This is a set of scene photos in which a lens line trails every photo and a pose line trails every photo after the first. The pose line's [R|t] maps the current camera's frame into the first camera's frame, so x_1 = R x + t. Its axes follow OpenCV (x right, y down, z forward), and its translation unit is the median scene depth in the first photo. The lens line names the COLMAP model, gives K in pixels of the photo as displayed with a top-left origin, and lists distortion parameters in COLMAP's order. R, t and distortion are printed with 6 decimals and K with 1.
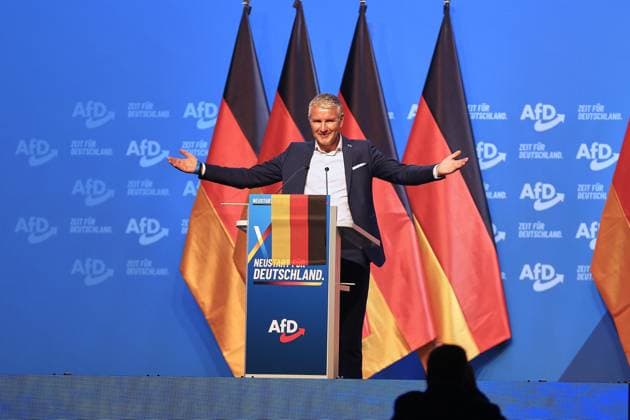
lens RADIAL K [[3990.4, 0, 315.0], [0, 3990.4, 210.0], [0, 0, 1]] dist [-0.182014, 9.640985]
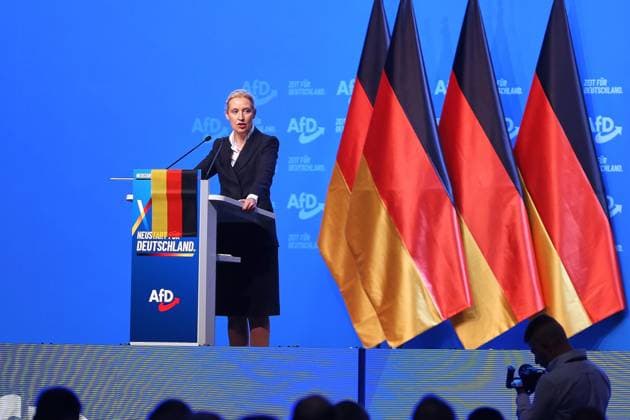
lens RADIAL K [[3990.4, 0, 315.0], [0, 3990.4, 210.0], [0, 0, 1]] dist [-0.182014, 9.640985]
pose [[0.966780, -0.004826, -0.255565, 0.295802], [0.006237, 0.999969, 0.004709, 0.002026], [0.255535, -0.006147, 0.966780, 0.002584]]
